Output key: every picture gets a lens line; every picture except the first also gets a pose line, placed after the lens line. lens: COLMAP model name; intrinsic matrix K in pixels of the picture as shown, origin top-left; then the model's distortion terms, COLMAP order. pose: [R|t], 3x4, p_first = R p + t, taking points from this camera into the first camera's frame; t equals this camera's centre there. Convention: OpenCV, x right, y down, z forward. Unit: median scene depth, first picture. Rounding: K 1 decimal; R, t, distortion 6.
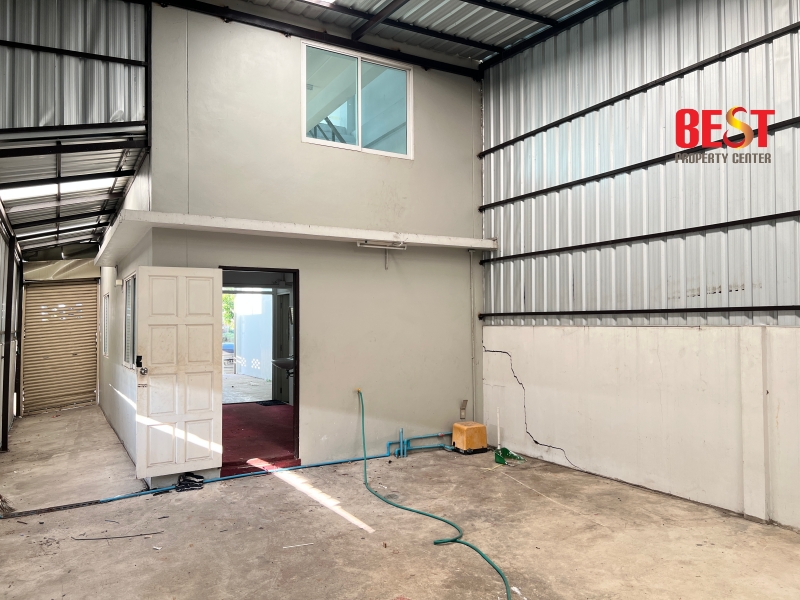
lens RADIAL K [[606.5, 0, 400.0], [0, 606.5, 300.0], [0, 0, 1]] dist [0.009431, 0.004072]
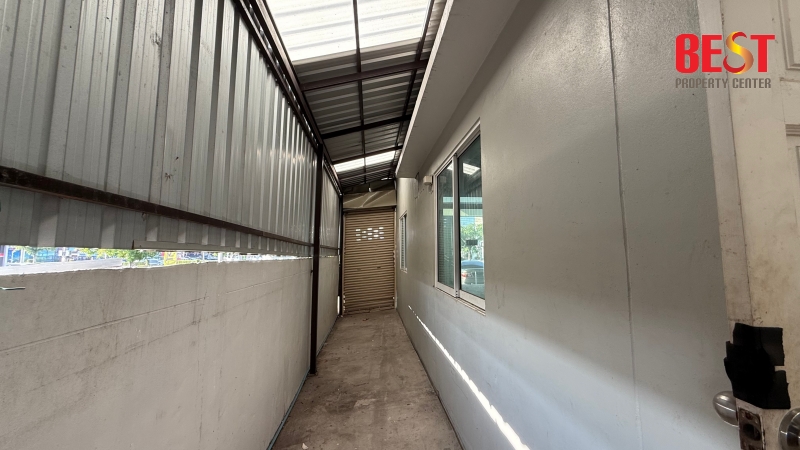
lens RADIAL K [[322.5, 0, 400.0], [0, 322.5, 225.0], [0, 0, 1]] dist [-0.000245, 0.000113]
pose [[0.911043, -0.030736, -0.411164, -0.226417], [0.013679, 0.998922, -0.044364, 0.032906], [0.412084, 0.034794, 0.910481, 0.423617]]
